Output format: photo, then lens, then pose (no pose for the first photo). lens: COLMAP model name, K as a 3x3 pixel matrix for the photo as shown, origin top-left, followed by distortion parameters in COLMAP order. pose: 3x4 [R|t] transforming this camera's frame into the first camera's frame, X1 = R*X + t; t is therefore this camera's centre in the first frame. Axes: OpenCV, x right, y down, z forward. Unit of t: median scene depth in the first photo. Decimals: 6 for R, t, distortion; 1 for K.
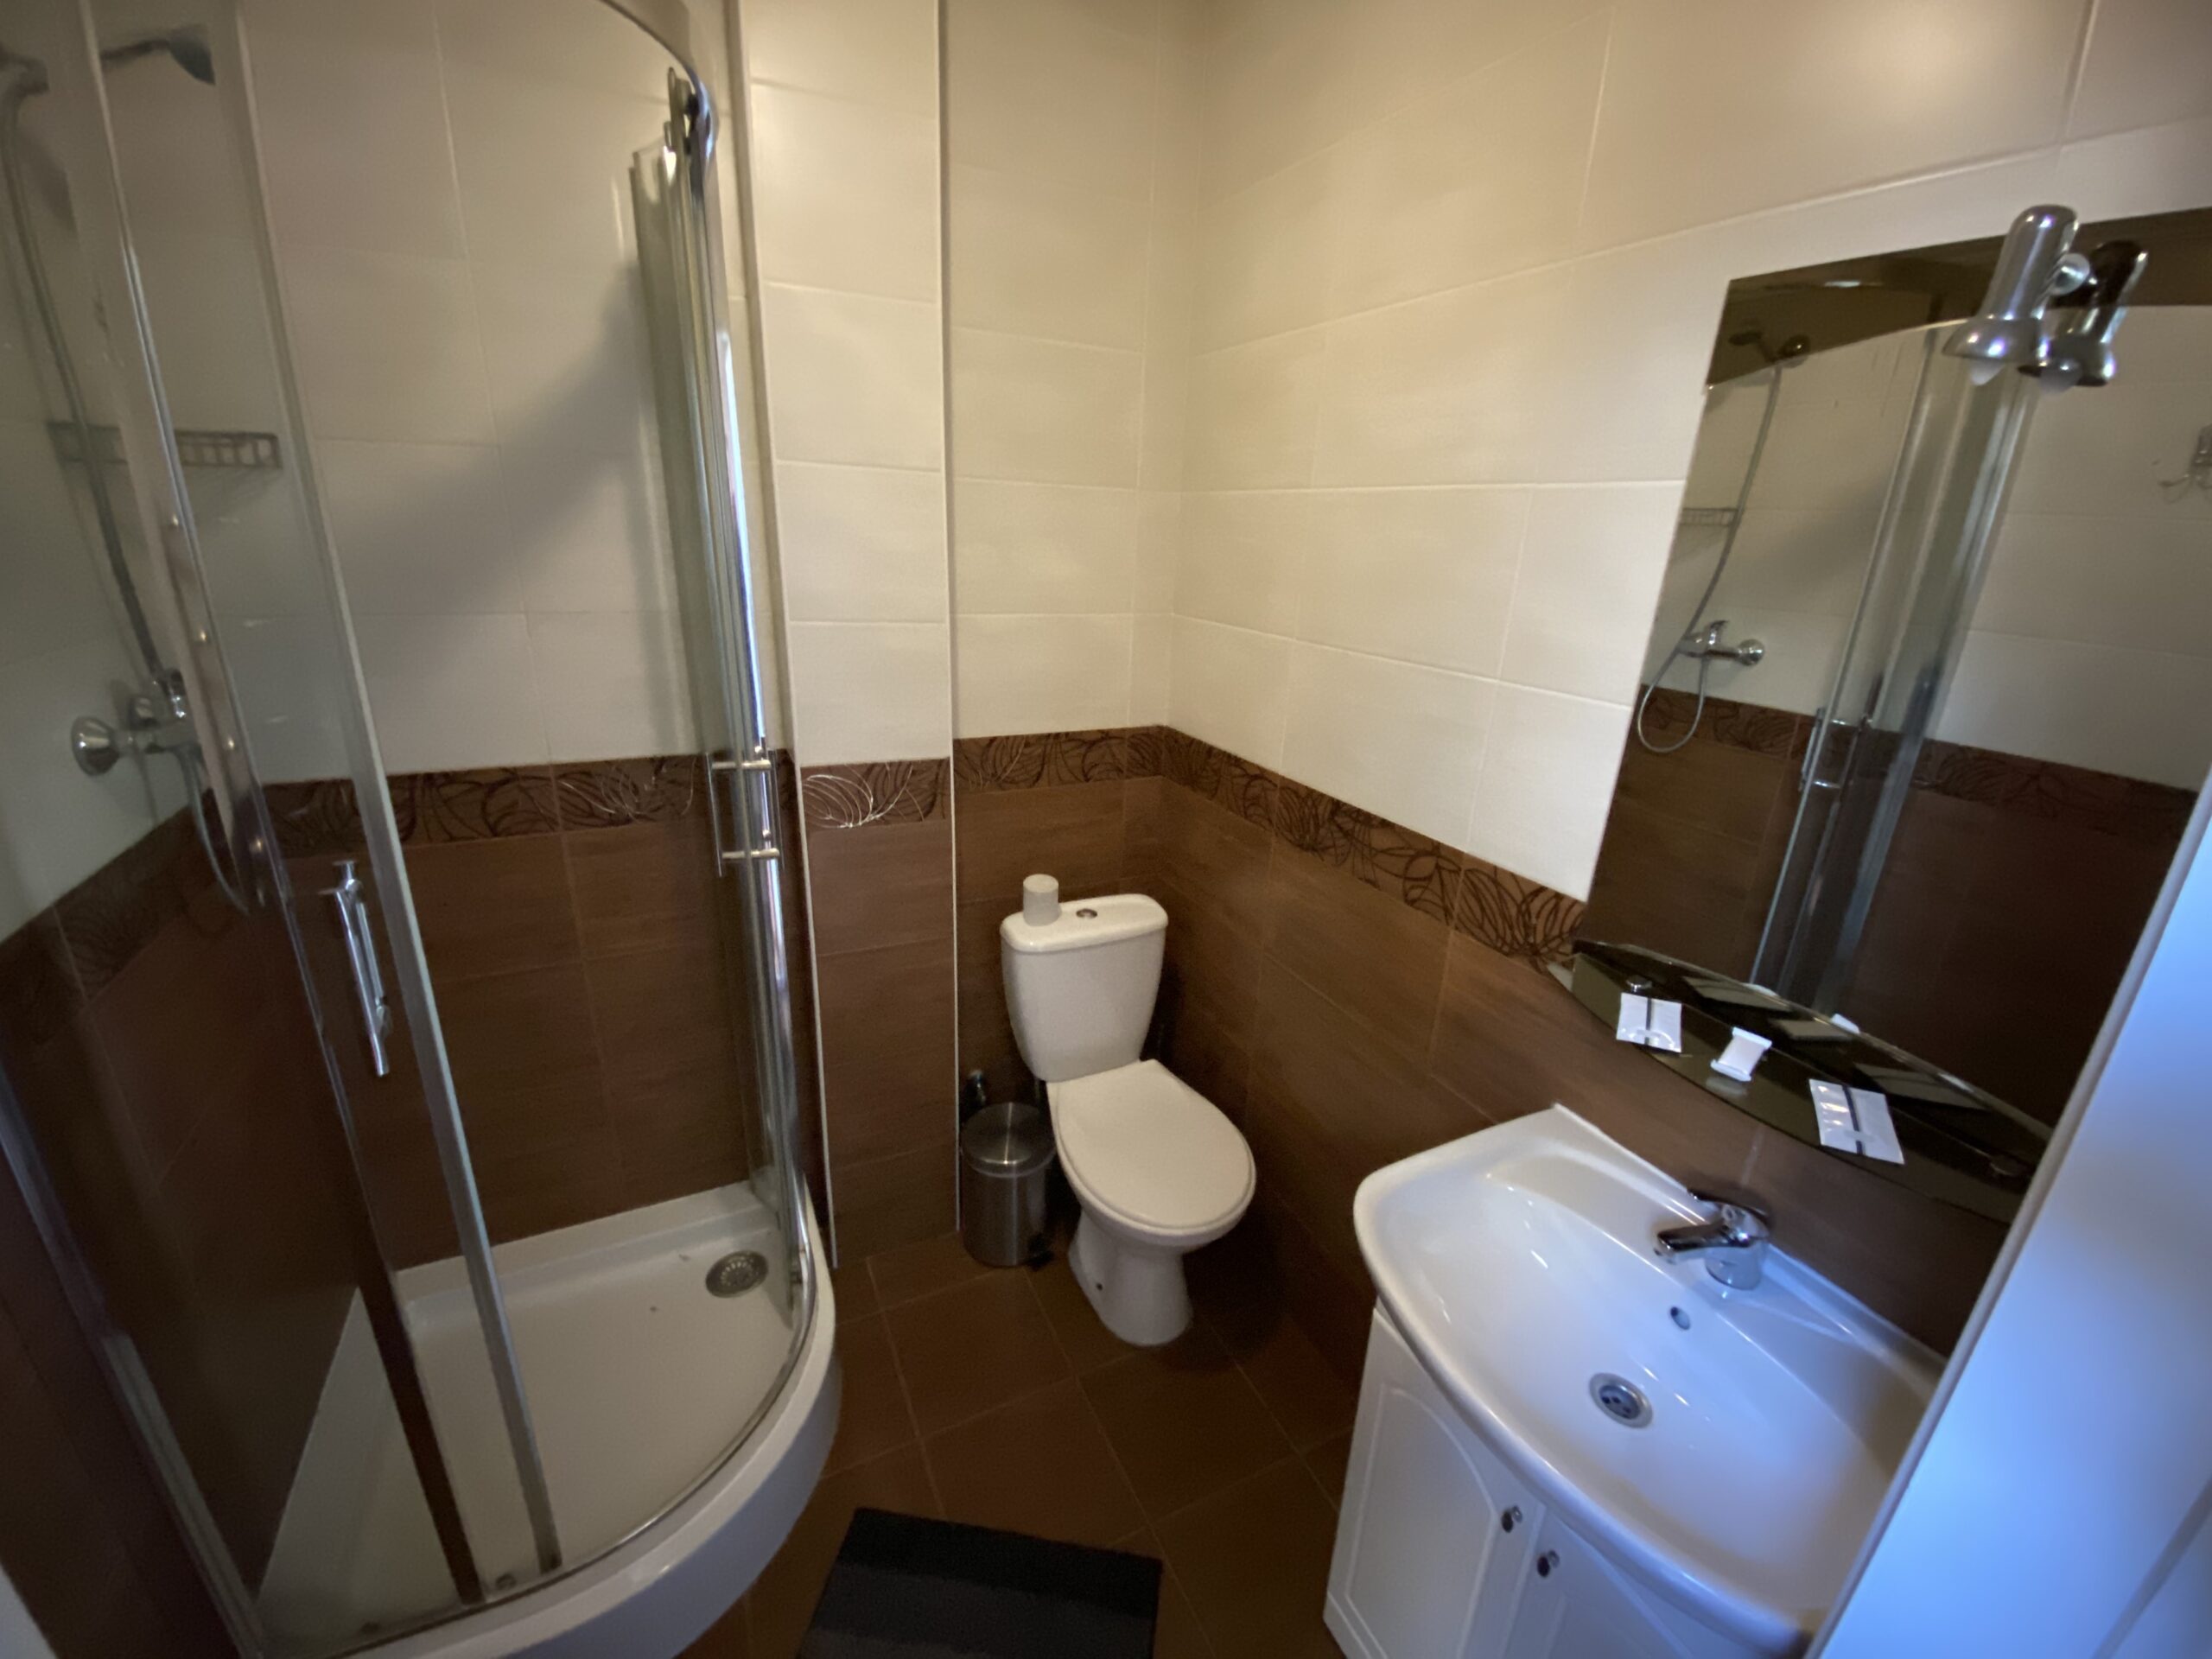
lens RADIAL K [[891.1, 0, 1111.7], [0, 891.1, 826.8], [0, 0, 1]] dist [0.057707, -0.044606]
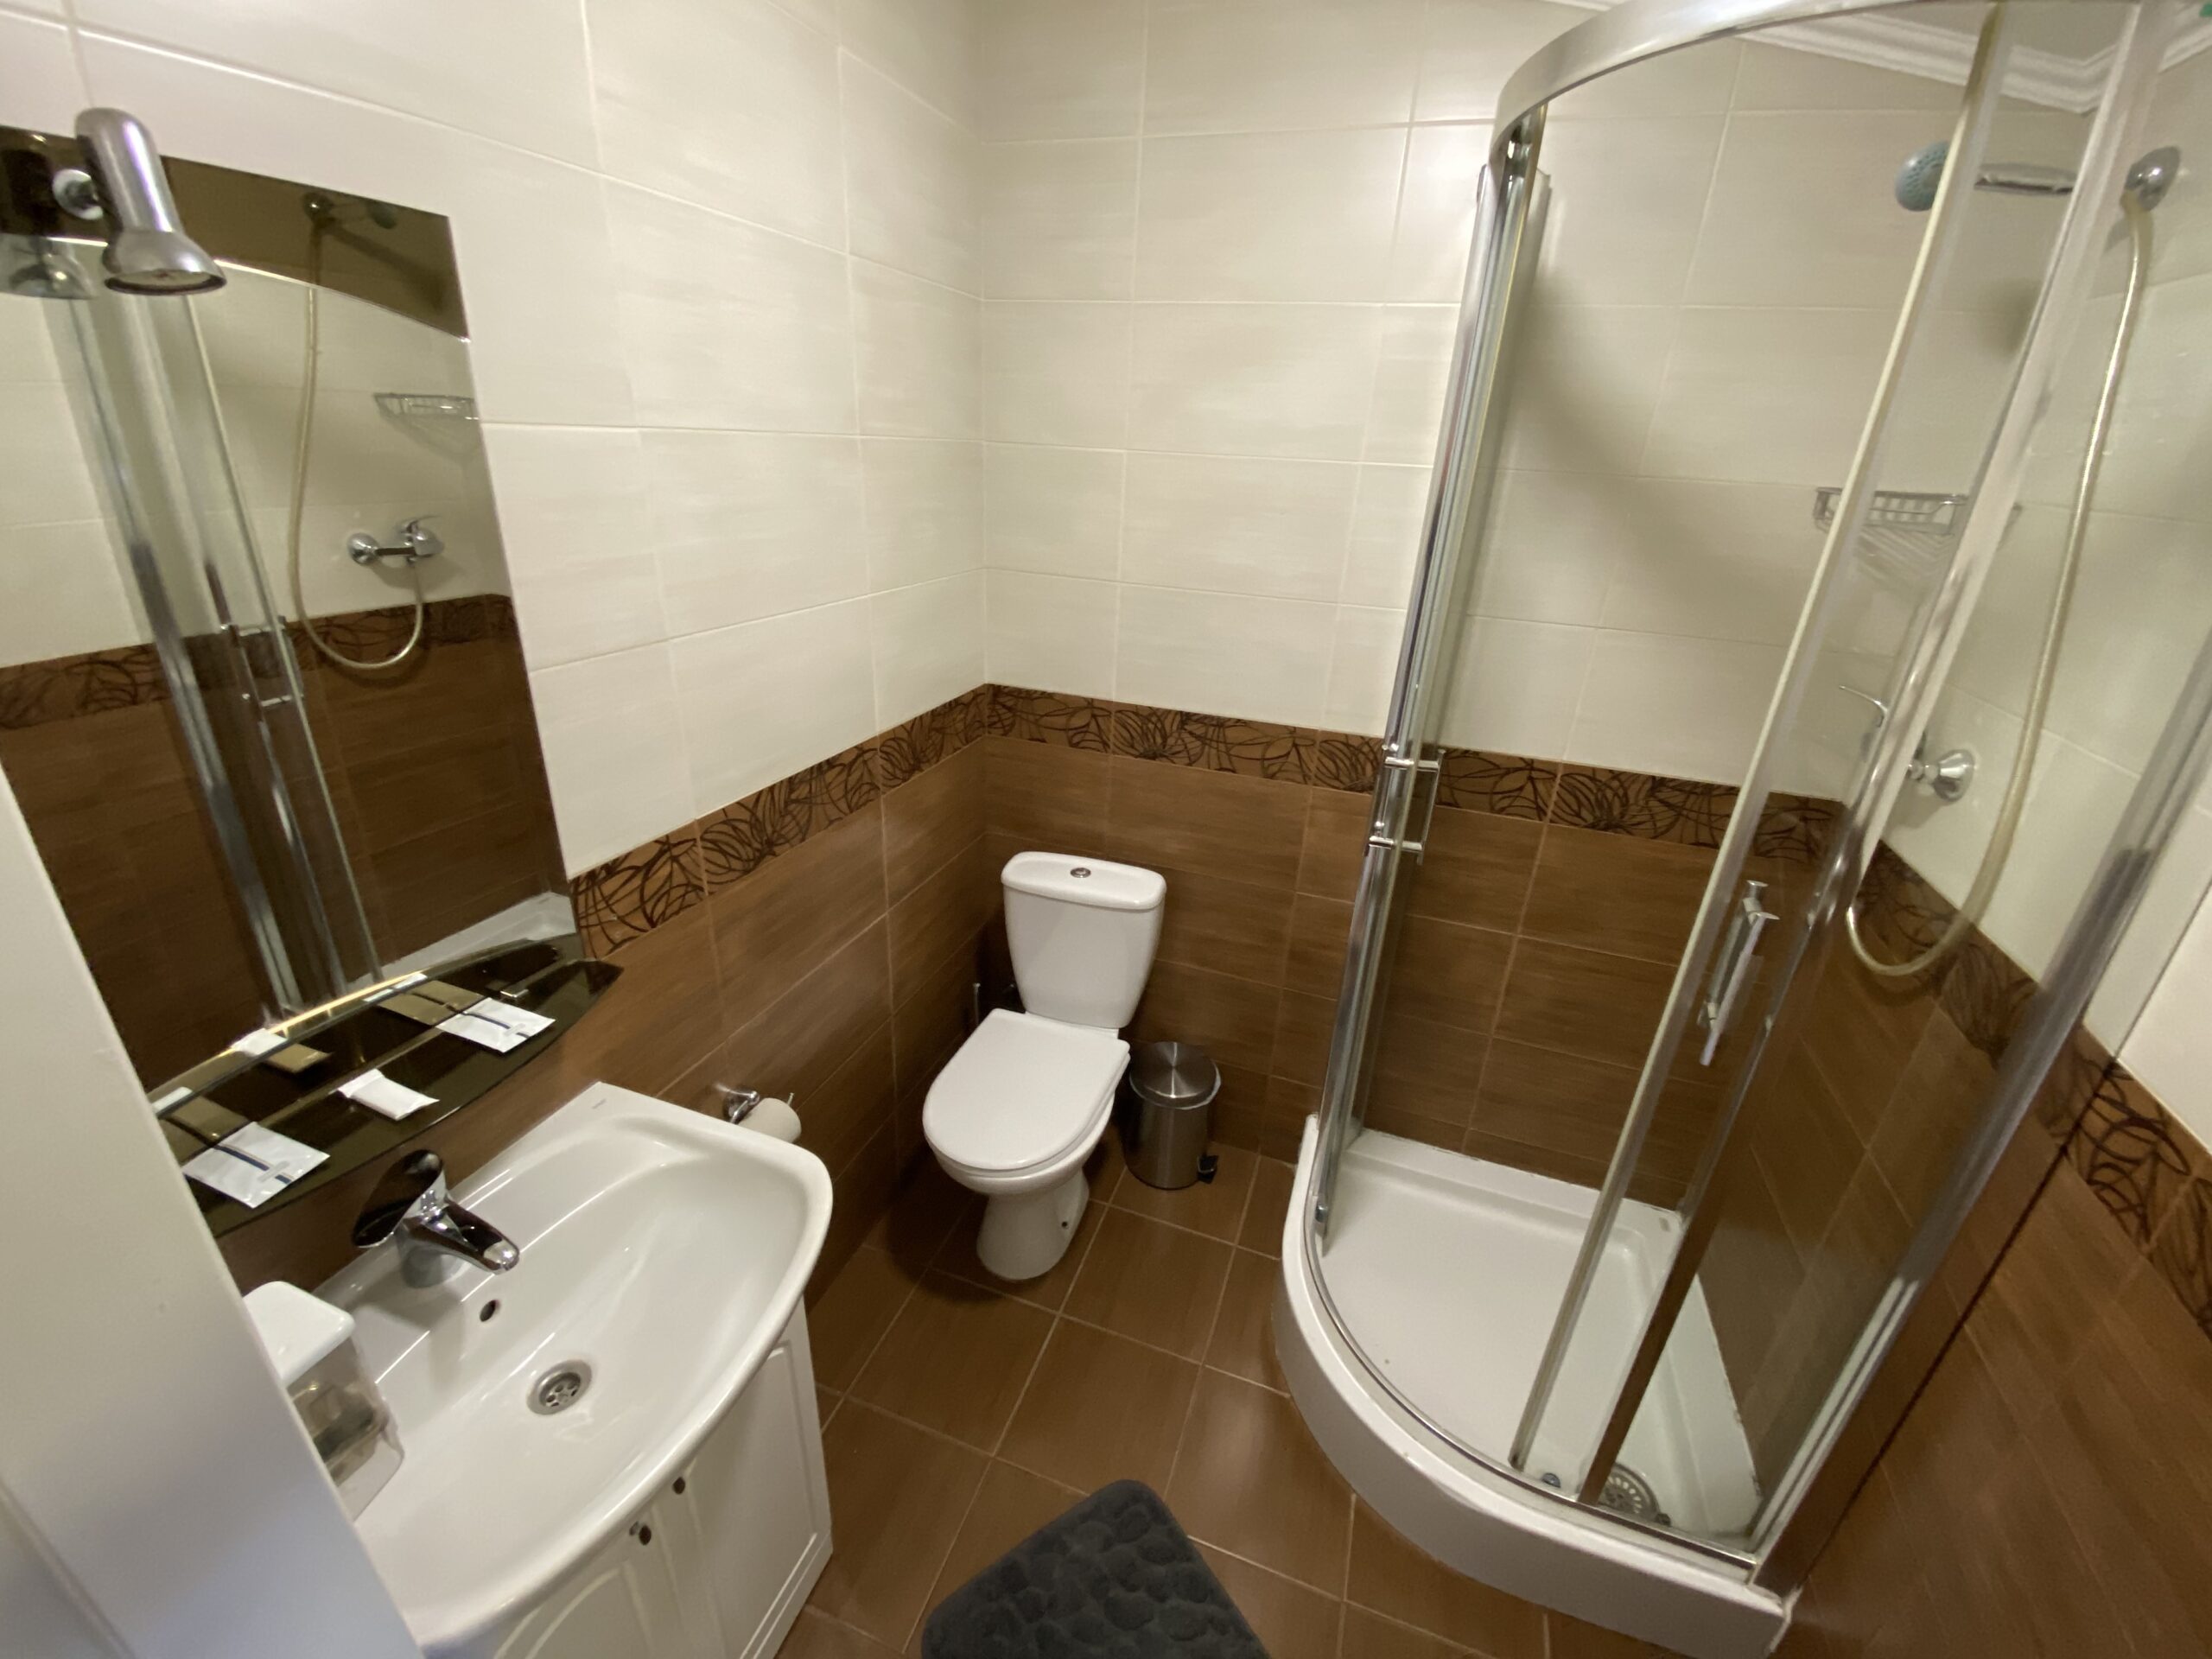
lens RADIAL K [[891.1, 0, 1111.7], [0, 891.1, 826.8], [0, 0, 1]] dist [0.057707, -0.044606]
pose [[-0.685471, -0.265342, 0.678029, -0.635327], [0.263040, 0.778090, 0.570427, -0.440411], [-0.678925, 0.569360, -0.463562, 1.250035]]
